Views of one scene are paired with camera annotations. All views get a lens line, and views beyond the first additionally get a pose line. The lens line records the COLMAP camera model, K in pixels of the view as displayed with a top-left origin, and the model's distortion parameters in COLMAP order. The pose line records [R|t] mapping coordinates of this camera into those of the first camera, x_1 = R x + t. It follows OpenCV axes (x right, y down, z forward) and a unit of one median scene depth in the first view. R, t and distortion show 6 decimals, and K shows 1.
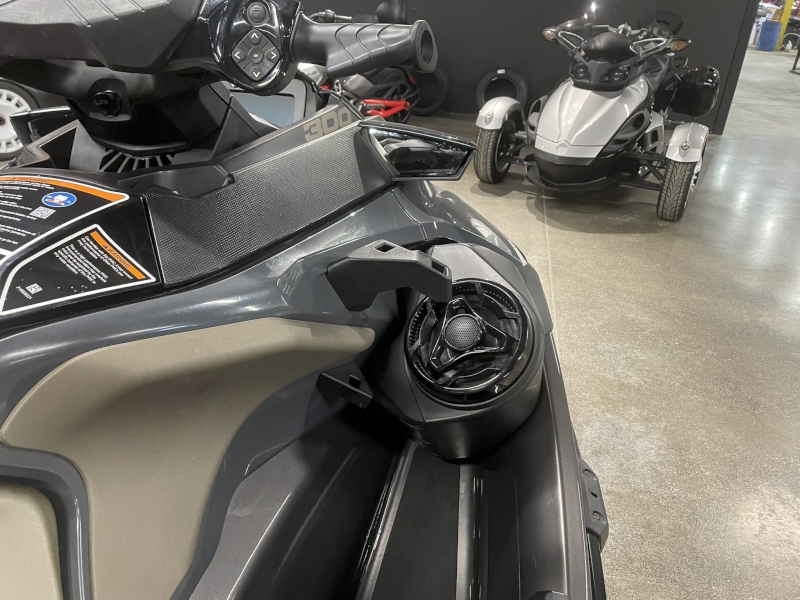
lens RADIAL K [[599.2, 0, 389.9], [0, 599.2, 302.8], [0, 0, 1]] dist [0.063970, -0.081830]
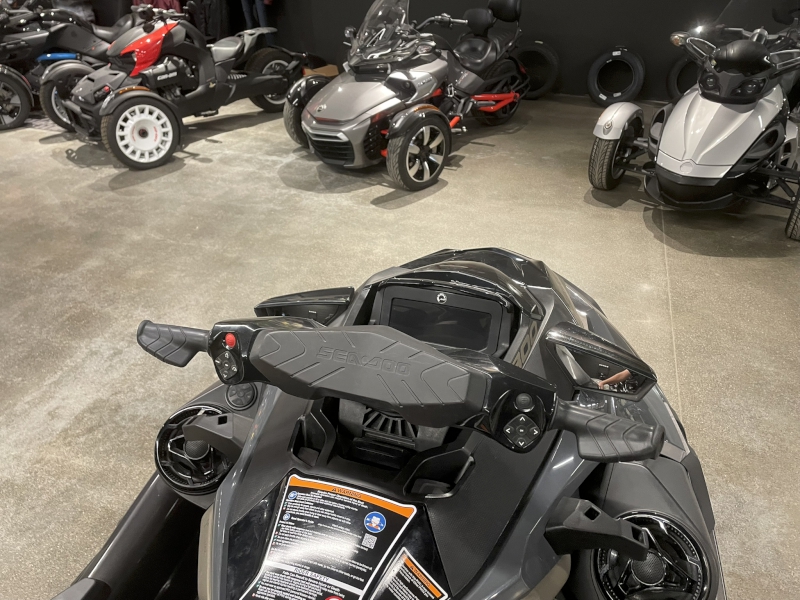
lens RADIAL K [[599.2, 0, 390.9], [0, 599.2, 296.9], [0, 0, 1]] dist [0.063970, -0.081830]
pose [[0.990479, 0.030096, -0.134330, -0.047114], [-0.019083, 0.996406, 0.082531, -0.112247], [0.136331, -0.079182, 0.987494, -0.046012]]
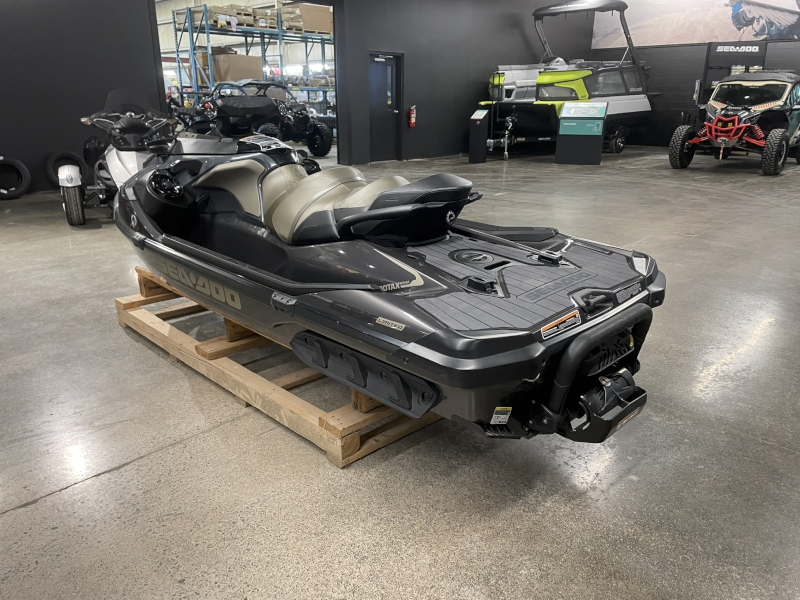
lens RADIAL K [[599.2, 0, 400.0], [0, 599.2, 300.0], [0, 0, 1]] dist [0.063970, -0.081830]
pose [[0.556257, -0.303320, 0.773676, -0.623732], [0.404613, 0.912055, 0.066663, 0.180721], [-0.725856, 0.275957, 0.630064, -0.402510]]
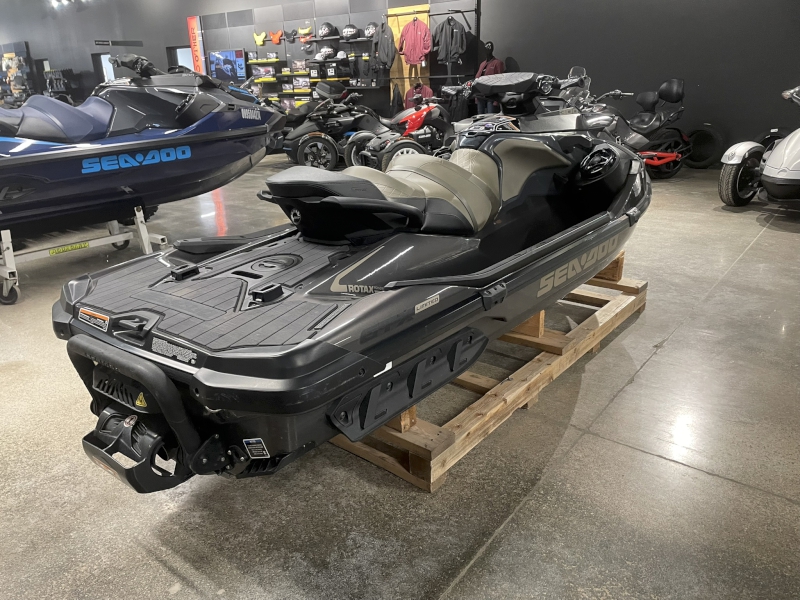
lens RADIAL K [[599.2, 0, 397.9], [0, 599.2, 299.9], [0, 0, 1]] dist [0.063970, -0.081830]
pose [[0.888945, 0.084722, -0.450109, 0.146715], [-0.146149, 0.983838, -0.103454, 0.271678], [0.434070, 0.157748, 0.886961, -0.496781]]
